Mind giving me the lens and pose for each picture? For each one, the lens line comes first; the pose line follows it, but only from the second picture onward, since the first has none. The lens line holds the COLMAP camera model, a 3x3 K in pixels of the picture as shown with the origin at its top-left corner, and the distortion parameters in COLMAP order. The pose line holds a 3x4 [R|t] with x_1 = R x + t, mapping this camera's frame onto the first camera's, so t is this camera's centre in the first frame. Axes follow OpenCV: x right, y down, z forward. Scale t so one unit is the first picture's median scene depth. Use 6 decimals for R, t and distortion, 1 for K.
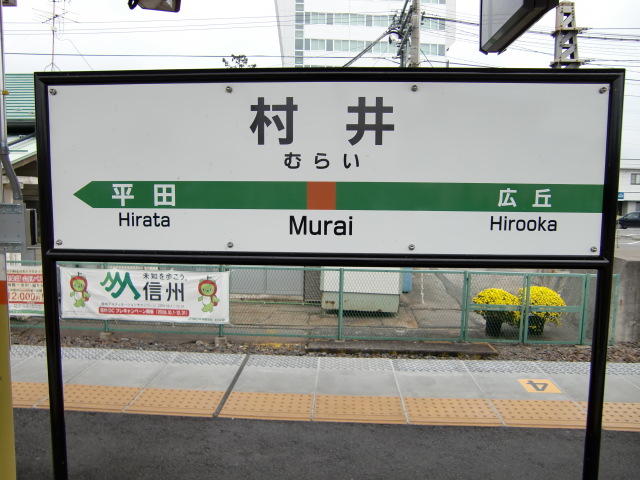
lens RADIAL K [[520.0, 0, 319.3], [0, 520.0, 240.4], [0, 0, 1]] dist [-0.040075, -0.021403]
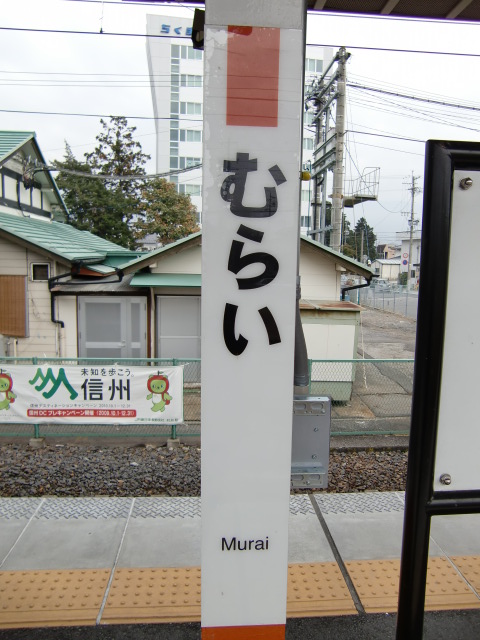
lens RADIAL K [[512.4, 0, 240.7], [0, 512.4, 321.0], [0, 0, 1]] dist [-0.066940, 0.028273]
pose [[0.990936, -0.011098, 0.133879, -0.189889], [0.006701, 0.999425, 0.033249, -0.042251], [-0.134171, -0.032050, 0.990440, 0.130546]]
